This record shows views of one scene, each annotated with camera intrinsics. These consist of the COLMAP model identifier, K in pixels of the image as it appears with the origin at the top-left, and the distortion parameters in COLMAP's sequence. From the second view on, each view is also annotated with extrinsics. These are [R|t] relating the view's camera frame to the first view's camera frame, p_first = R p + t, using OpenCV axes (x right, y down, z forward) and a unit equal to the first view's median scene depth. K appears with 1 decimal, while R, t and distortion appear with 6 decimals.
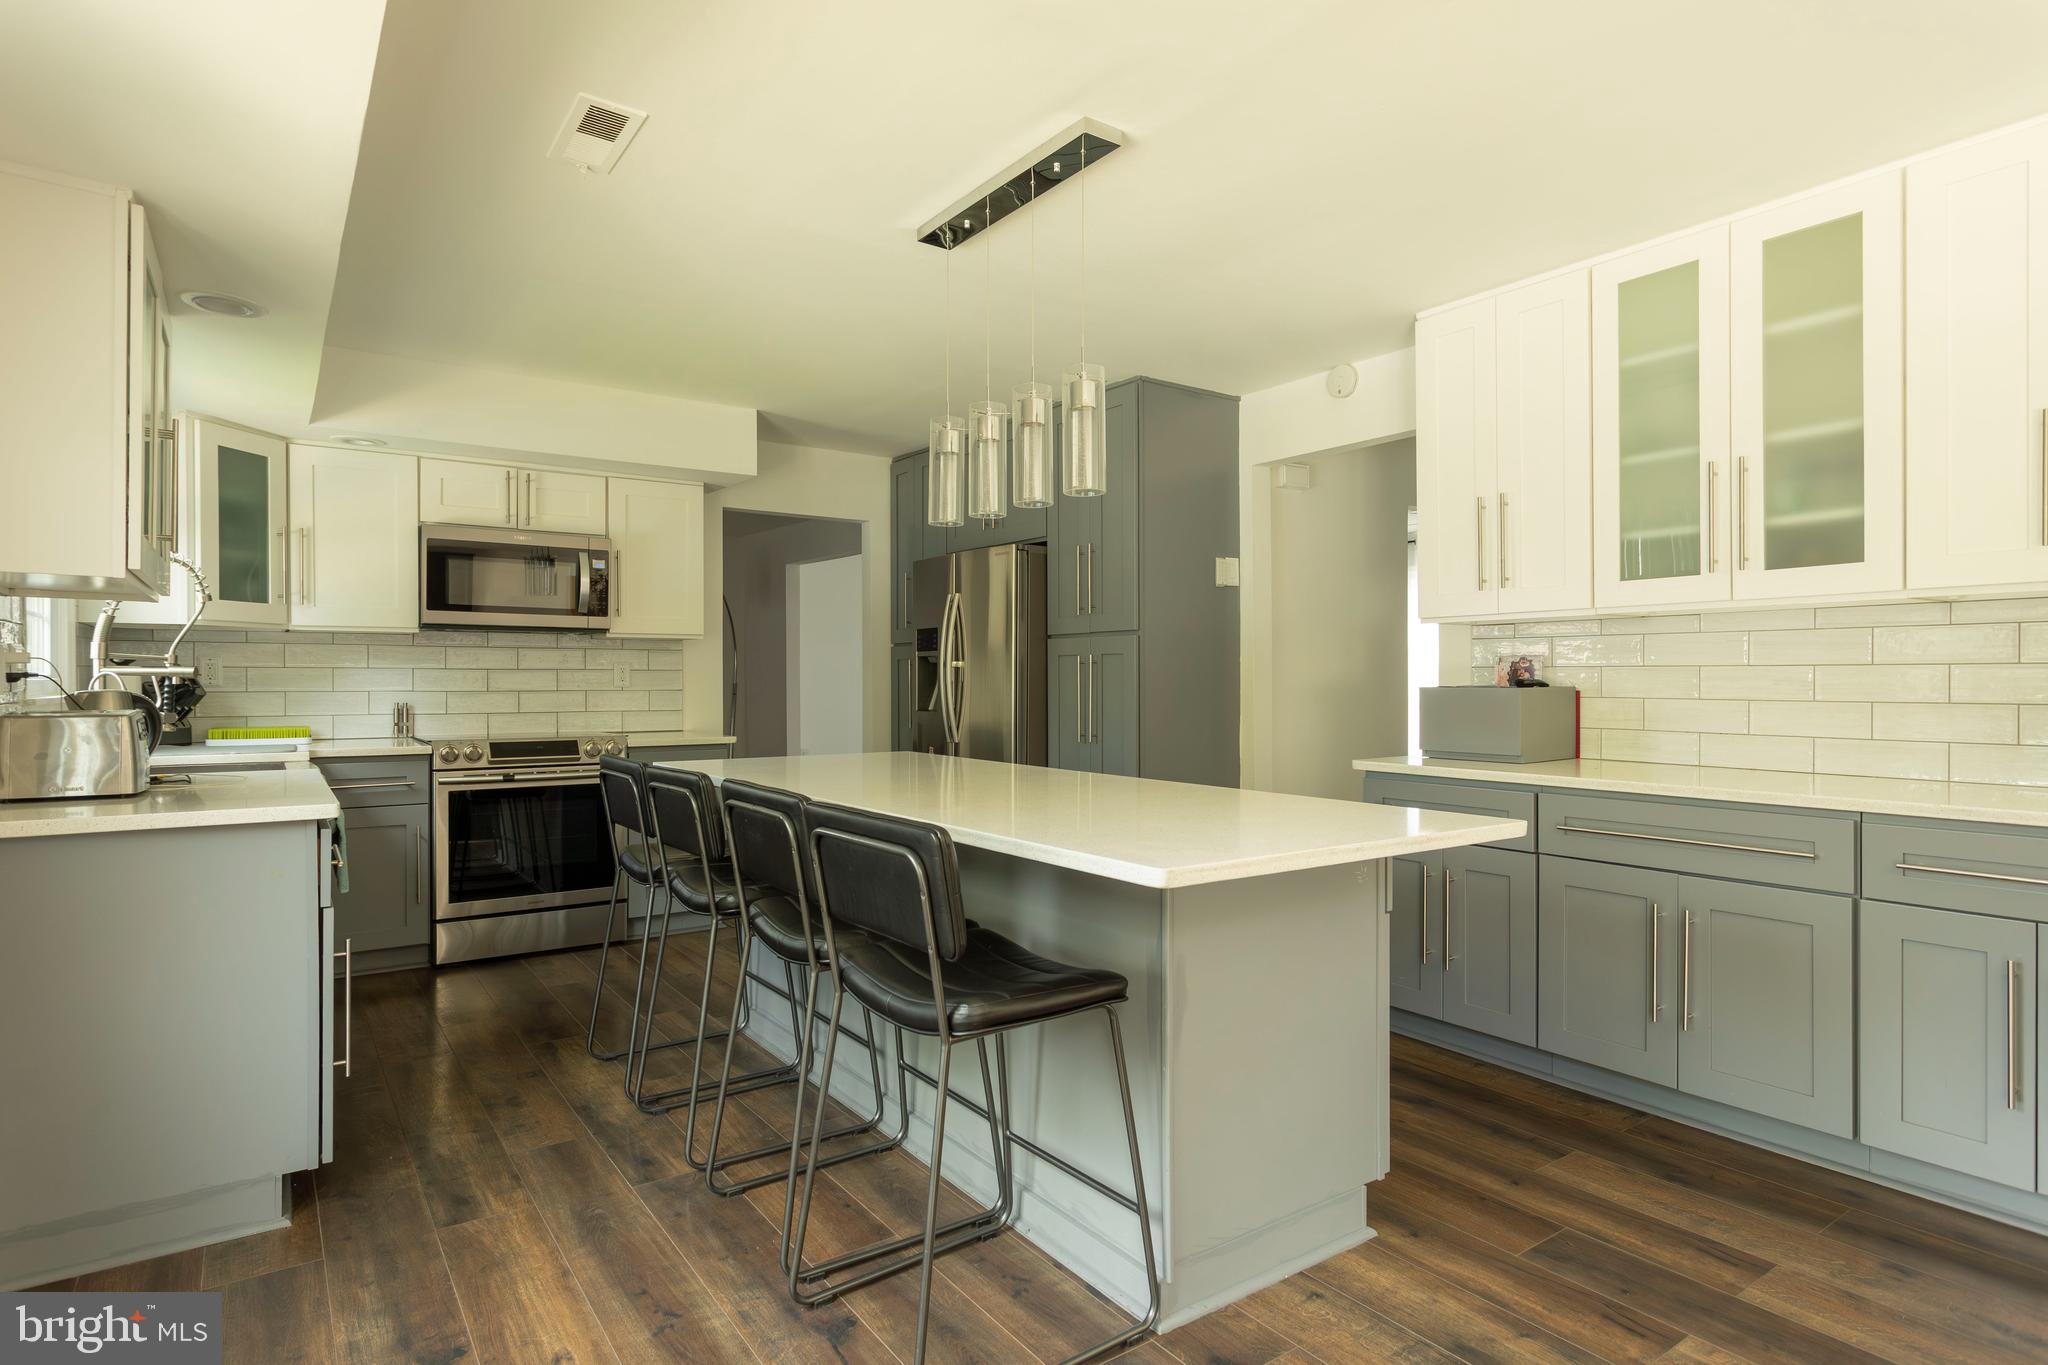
lens RADIAL K [[1090.7, 0, 1027.4], [0, 1090.7, 680.7], [0, 0, 1]] dist [0.006932, 0.001020]
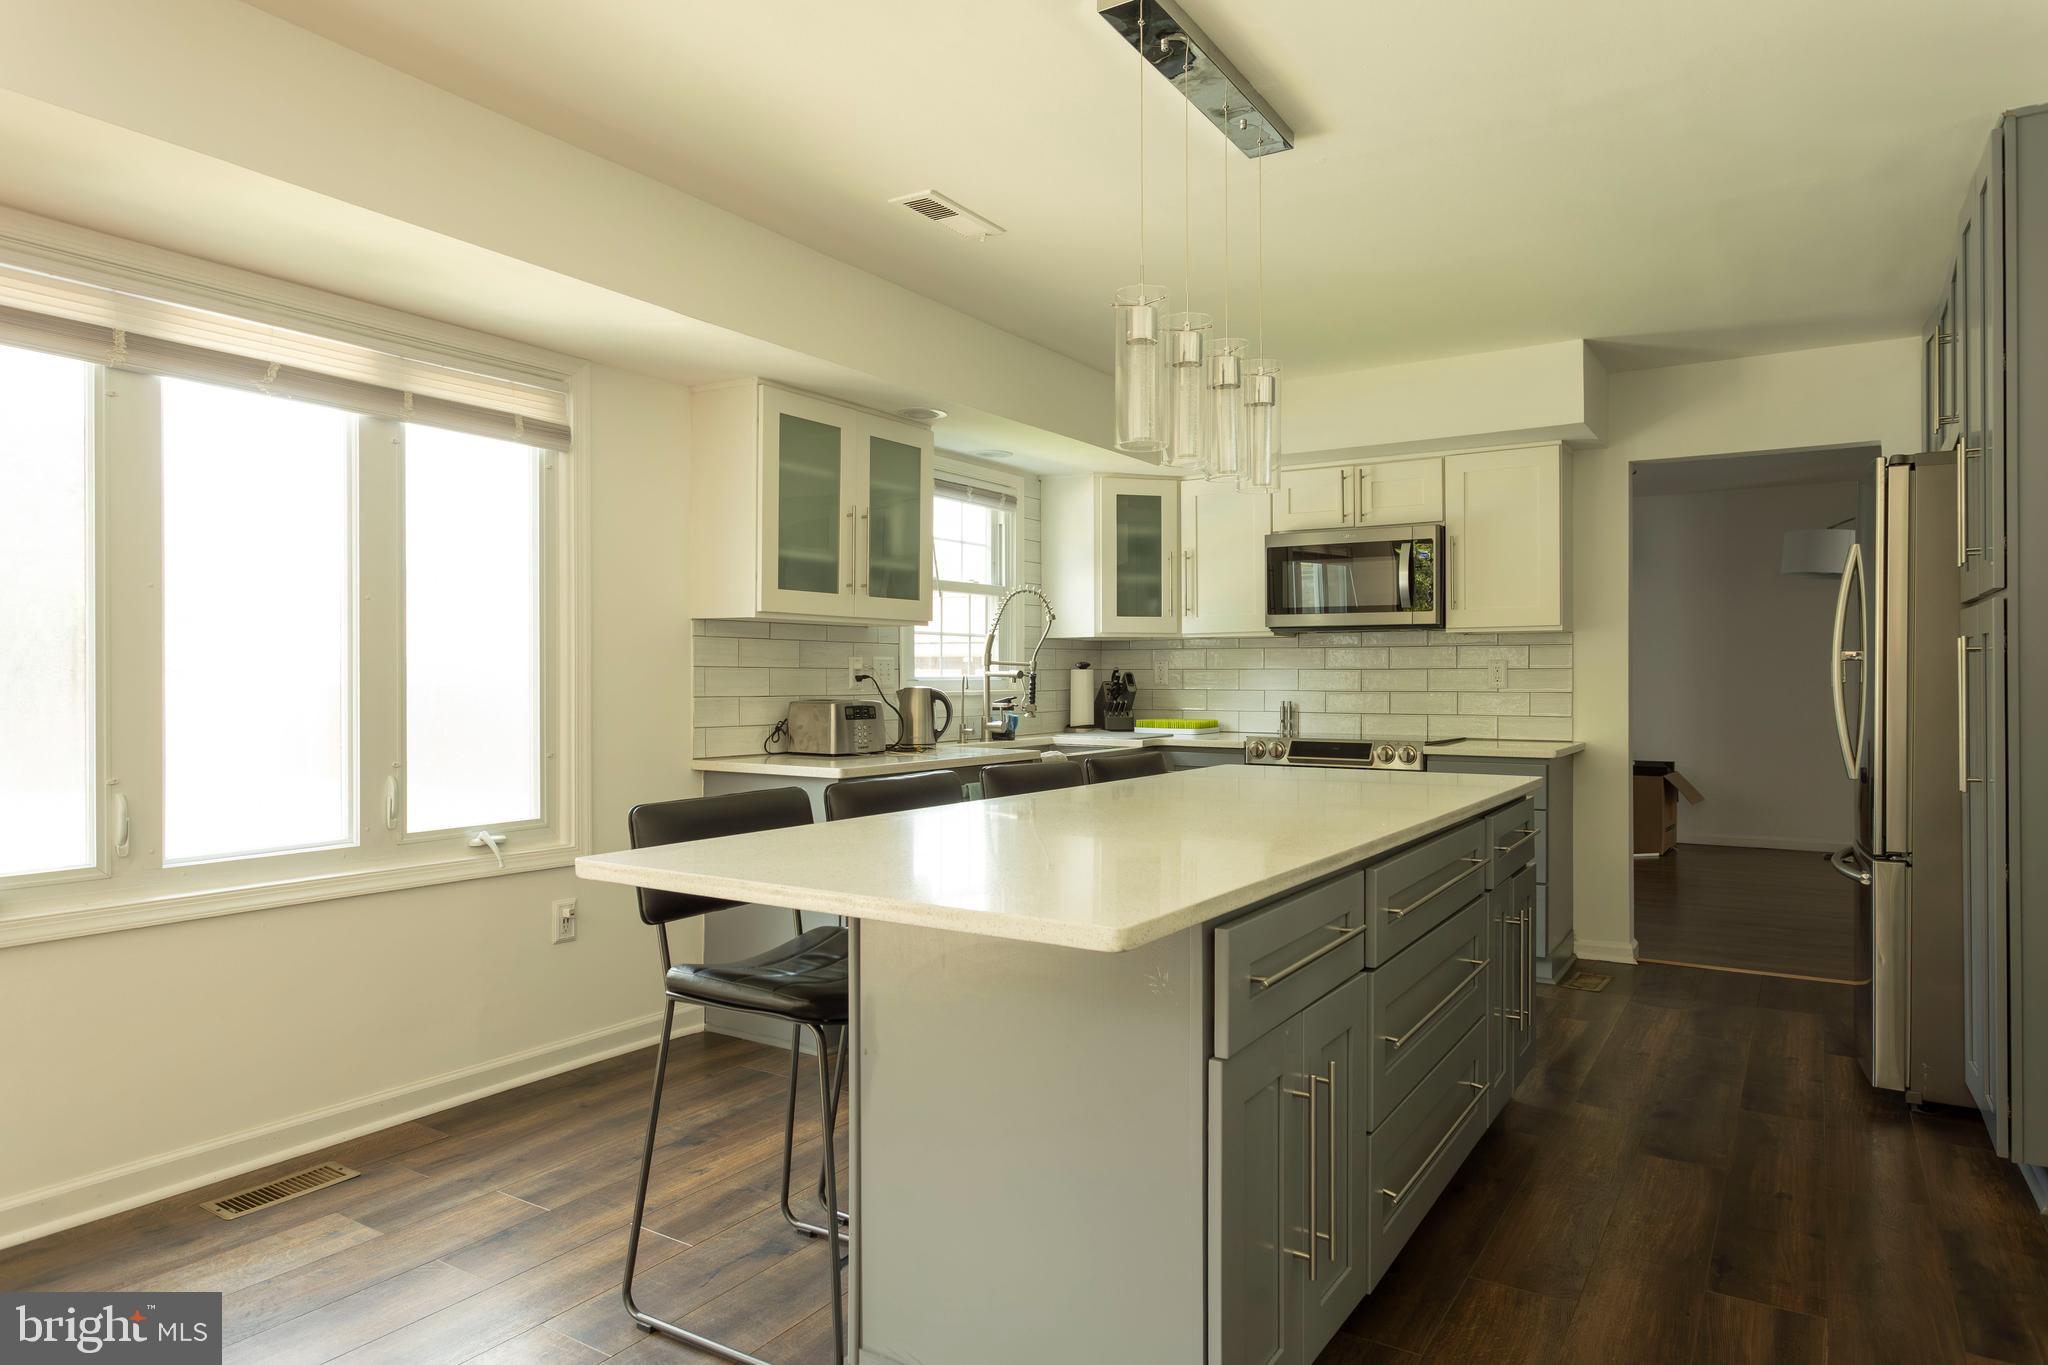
lens RADIAL K [[1236.7, 0, 1028.7], [0, 1236.7, 670.3], [0, 0, 1]] dist [-0.009769, -0.001470]
pose [[0.373232, -0.006603, -0.927715, 0.472520], [-0.000288, 0.999974, -0.007233, -0.001222], [0.927738, 0.002967, 0.373220, 0.321363]]
